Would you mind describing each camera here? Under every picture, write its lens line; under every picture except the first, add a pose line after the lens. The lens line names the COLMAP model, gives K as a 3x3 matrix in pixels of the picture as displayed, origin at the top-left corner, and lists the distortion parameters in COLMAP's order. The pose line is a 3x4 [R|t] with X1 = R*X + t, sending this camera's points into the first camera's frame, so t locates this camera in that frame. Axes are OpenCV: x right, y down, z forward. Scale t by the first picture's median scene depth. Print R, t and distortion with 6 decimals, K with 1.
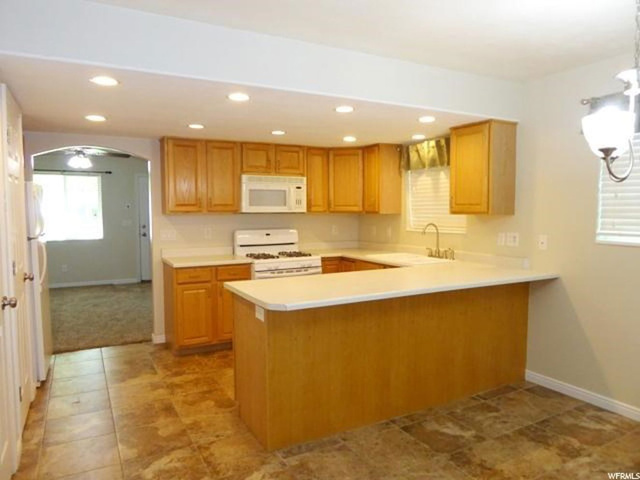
lens RADIAL K [[451.8, 0, 320.8], [0, 451.8, 241.5], [0, 0, 1]] dist [-0.037025, -0.001547]
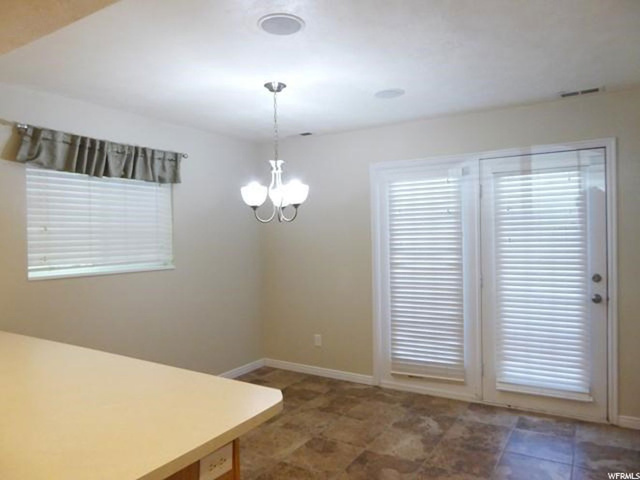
lens RADIAL K [[471.1, 0, 320.4], [0, 471.1, 240.7], [0, 0, 1]] dist [-0.001272, -0.000272]
pose [[-0.502953, 0.008378, 0.864273, -0.532753], [0.075898, 0.996518, 0.034508, -0.066105], [-0.860975, 0.082953, -0.501838, 0.965313]]
